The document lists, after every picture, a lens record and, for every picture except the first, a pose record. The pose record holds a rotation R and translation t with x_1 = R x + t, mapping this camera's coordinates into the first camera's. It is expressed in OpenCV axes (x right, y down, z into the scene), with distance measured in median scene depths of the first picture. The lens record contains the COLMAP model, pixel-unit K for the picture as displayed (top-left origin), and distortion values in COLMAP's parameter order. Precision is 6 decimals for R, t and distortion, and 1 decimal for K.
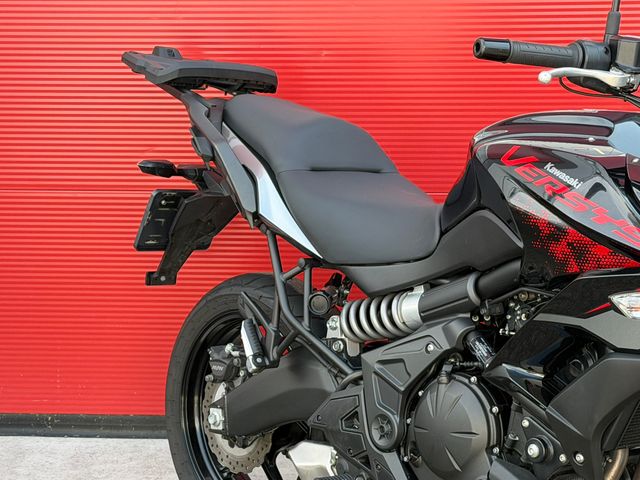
lens RADIAL K [[1489.6, 0, 321.2], [0, 1489.6, 244.5], [0, 0, 1]] dist [0.141851, 0.000000]
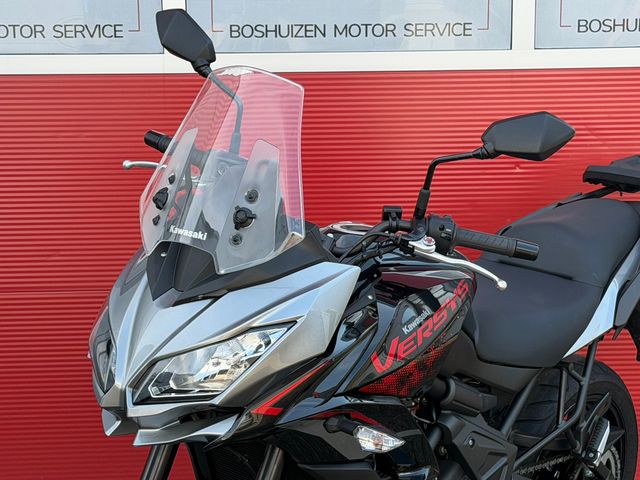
lens RADIAL K [[1489.6, 0, 321.9], [0, 1489.6, 246.4], [0, 0, 1]] dist [0.141851, 0.000000]
pose [[0.991679, -0.021593, 0.126908, -0.080782], [0.029450, 0.997742, -0.060361, 0.004990], [-0.125318, 0.063596, 0.990076, -0.166982]]
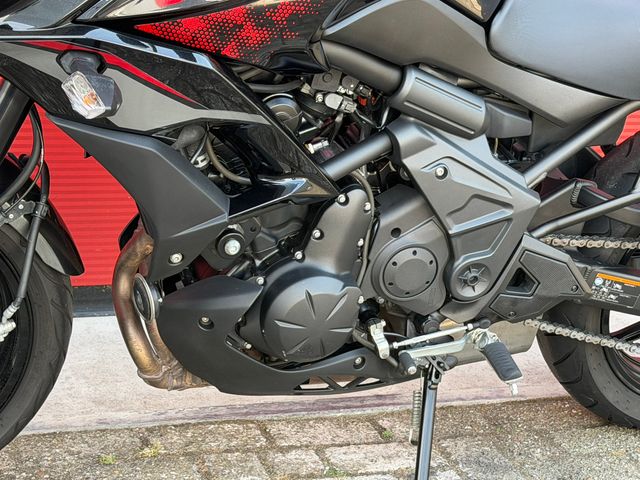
lens RADIAL K [[1492.3, 0, 325.0], [0, 1492.3, 246.4], [0, 0, 1]] dist [0.155770, 0.000000]
pose [[0.925533, 0.239095, -0.293636, 0.343100], [-0.195062, 0.965683, 0.171484, 0.004774], [0.324560, -0.101437, 0.940410, 0.192594]]
